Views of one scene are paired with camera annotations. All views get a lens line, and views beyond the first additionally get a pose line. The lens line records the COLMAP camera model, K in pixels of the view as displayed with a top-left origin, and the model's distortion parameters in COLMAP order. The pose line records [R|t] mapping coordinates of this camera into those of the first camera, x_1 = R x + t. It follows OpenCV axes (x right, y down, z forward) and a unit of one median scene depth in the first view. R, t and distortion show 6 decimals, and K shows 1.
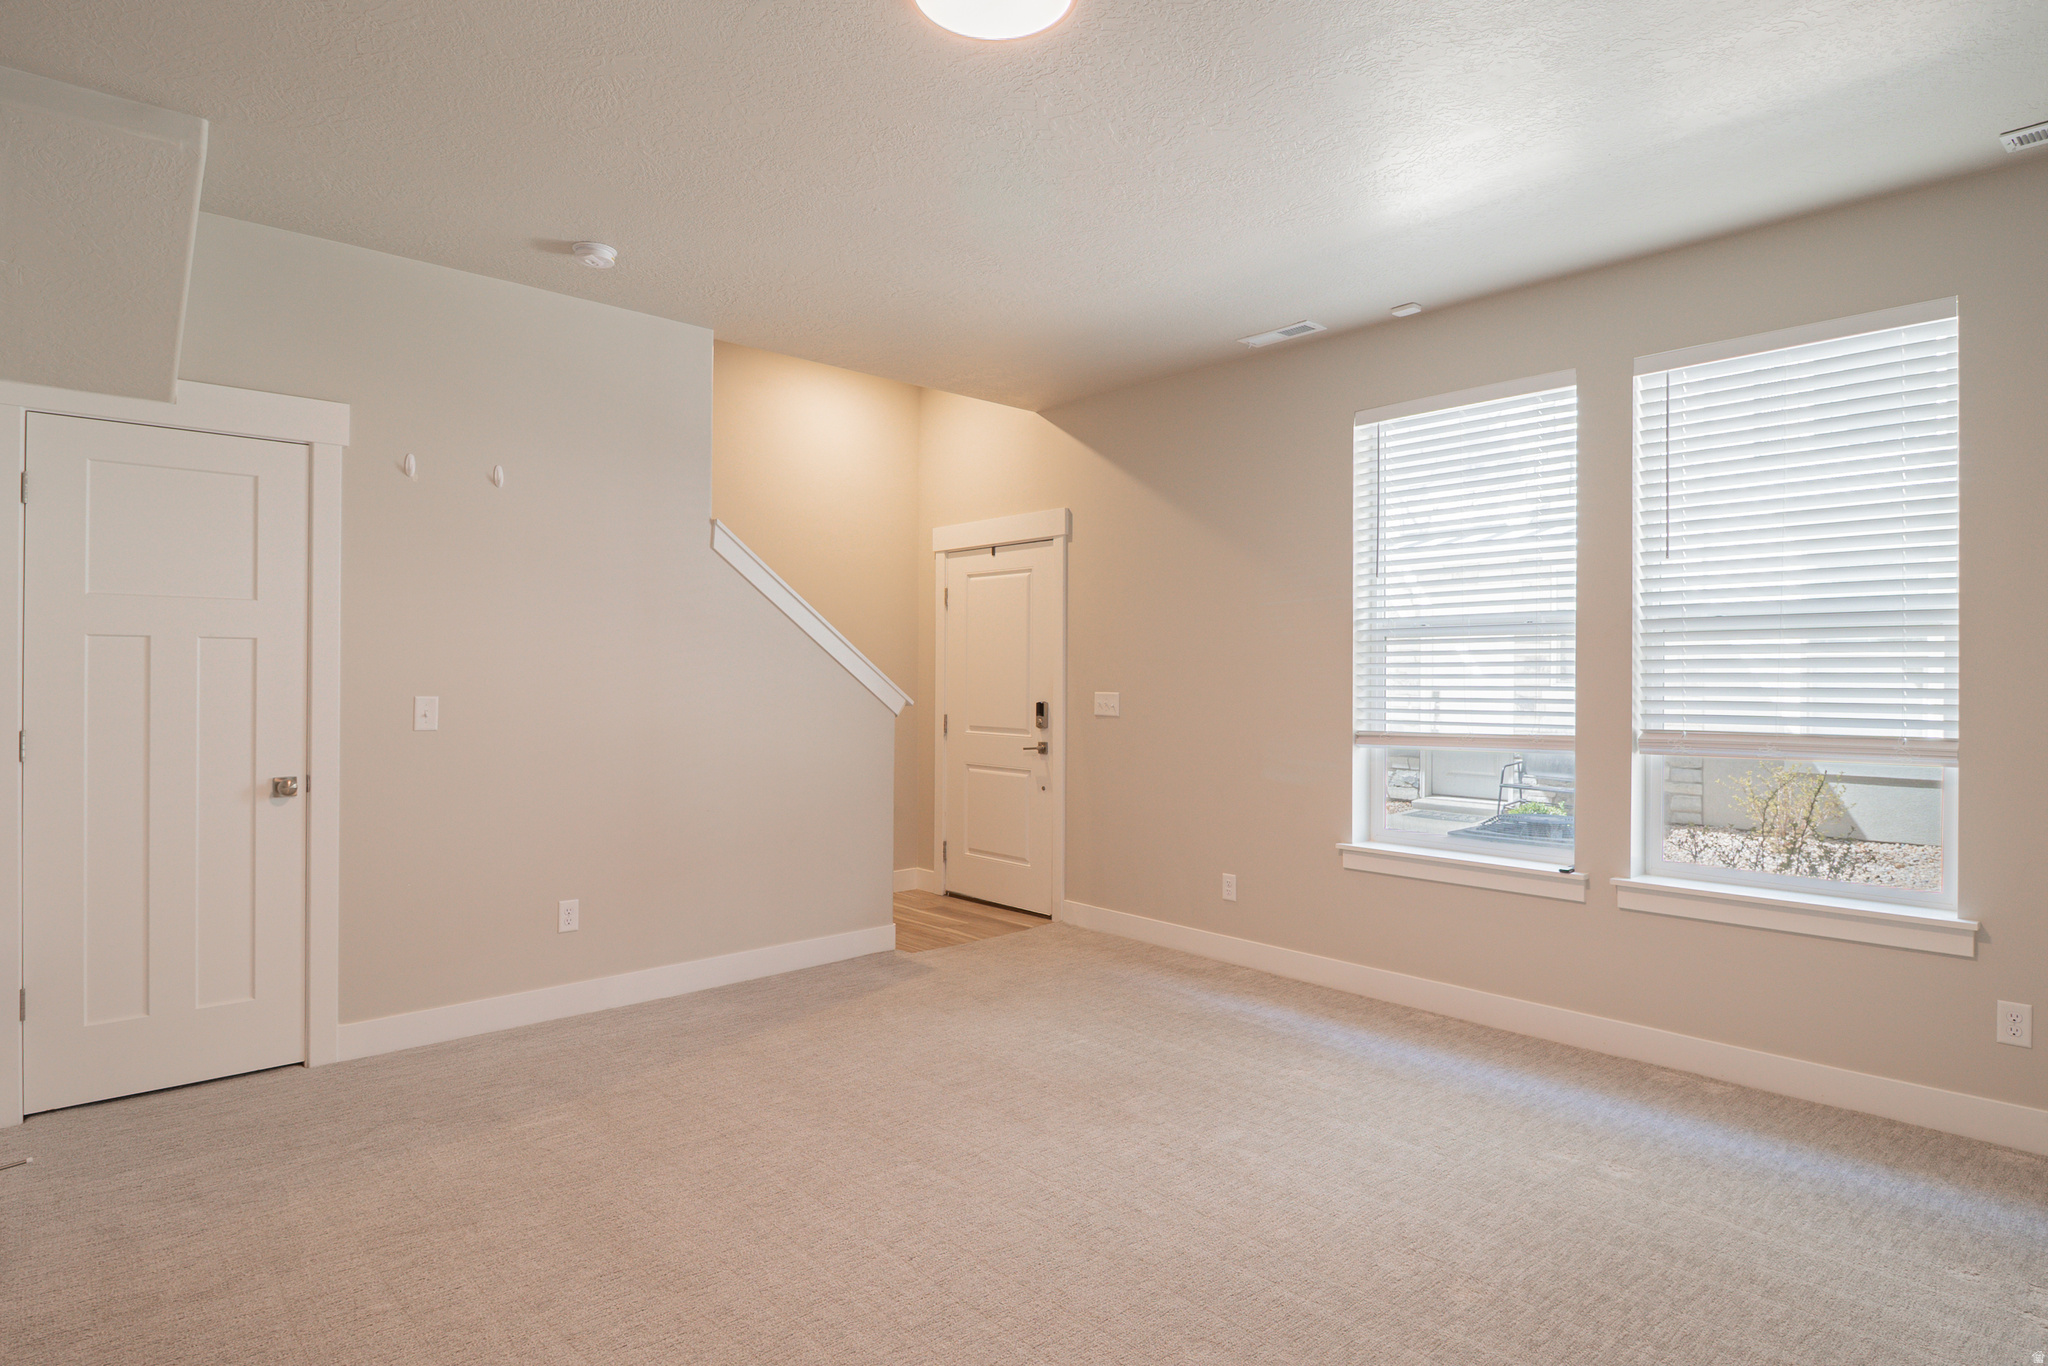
lens RADIAL K [[1111.5, 0, 1018.4], [0, 1111.5, 676.2], [0, 0, 1]] dist [-0.001908, -0.001116]
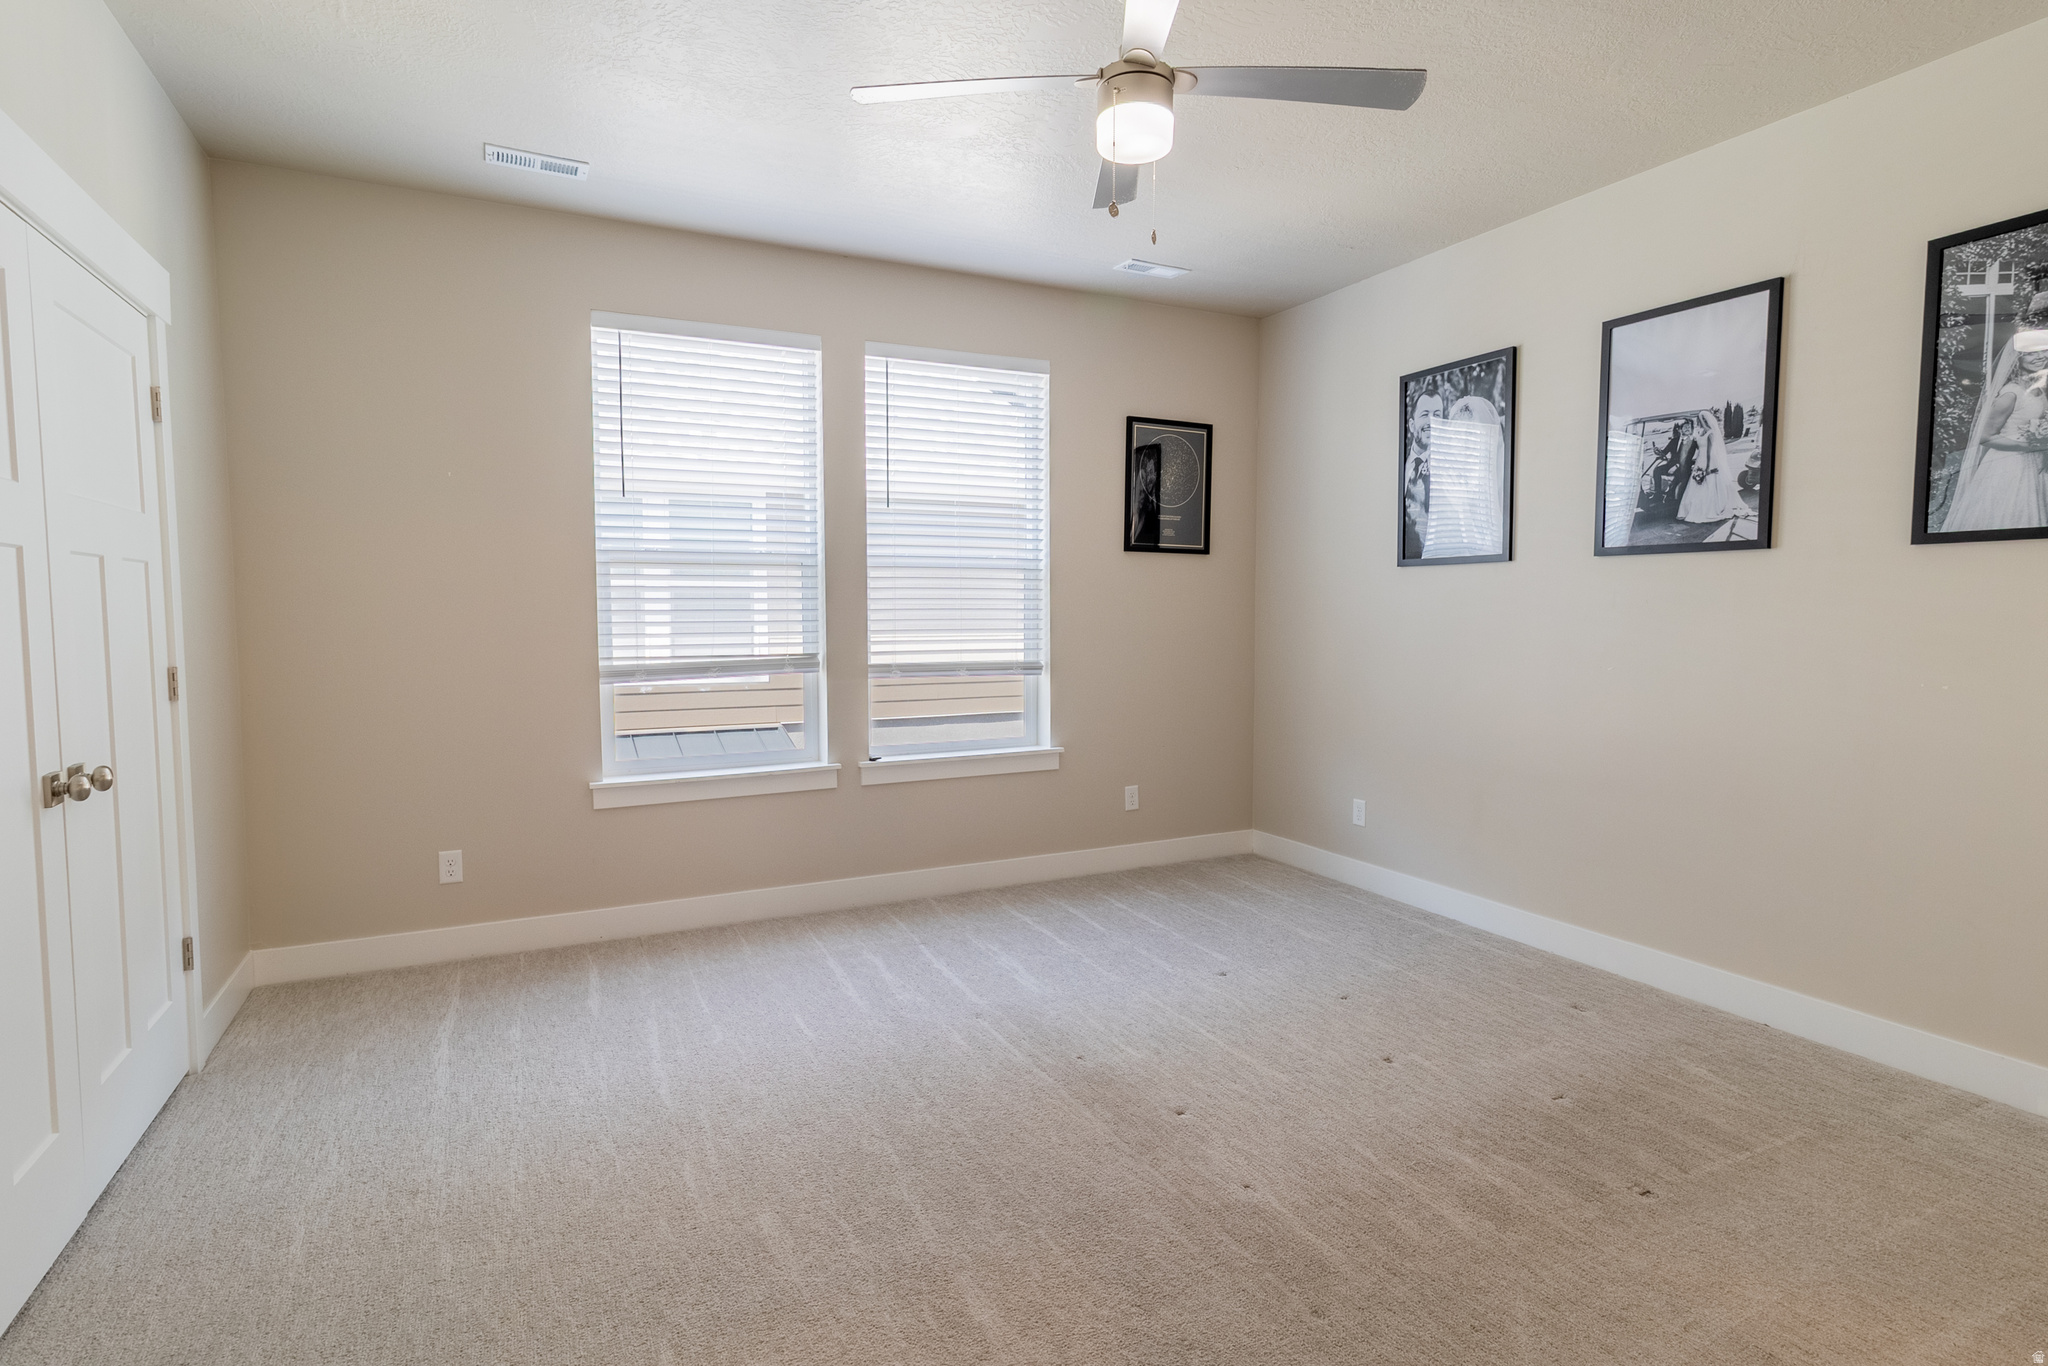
lens RADIAL K [[987.6, 0, 1019.8], [0, 987.6, 670.1], [0, 0, 1]] dist [0.002764, 0.001438]
pose [[0.297379, -0.070924, 0.952122, -0.393929], [0.003108, 0.997304, 0.073318, -0.002803], [-0.954754, -0.018844, 0.296798, 0.434867]]
